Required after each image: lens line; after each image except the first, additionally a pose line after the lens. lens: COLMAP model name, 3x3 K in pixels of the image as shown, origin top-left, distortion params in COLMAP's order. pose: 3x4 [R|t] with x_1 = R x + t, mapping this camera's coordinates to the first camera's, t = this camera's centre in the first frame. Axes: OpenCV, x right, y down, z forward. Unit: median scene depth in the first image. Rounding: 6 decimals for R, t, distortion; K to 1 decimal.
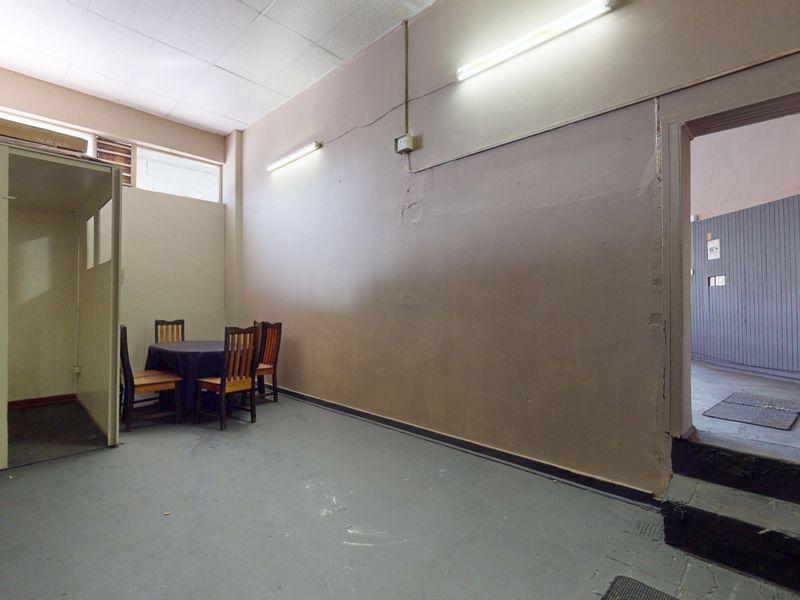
lens RADIAL K [[392.7, 0, 399.1], [0, 392.7, 298.6], [0, 0, 1]] dist [0.000666, 0.001401]
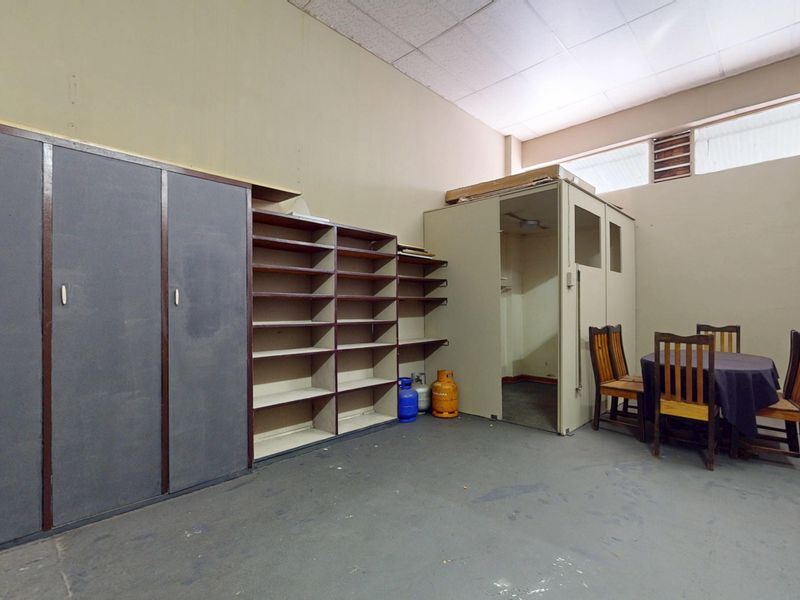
lens RADIAL K [[392.7, 0, 399.1], [0, 392.7, 302.6], [0, 0, 1]] dist [0.000666, 0.001401]
pose [[0.003171, -0.017095, -0.999849, 0.220423], [0.006318, 0.999834, -0.017075, 0.016935], [0.999975, -0.006262, 0.003279, 0.336817]]
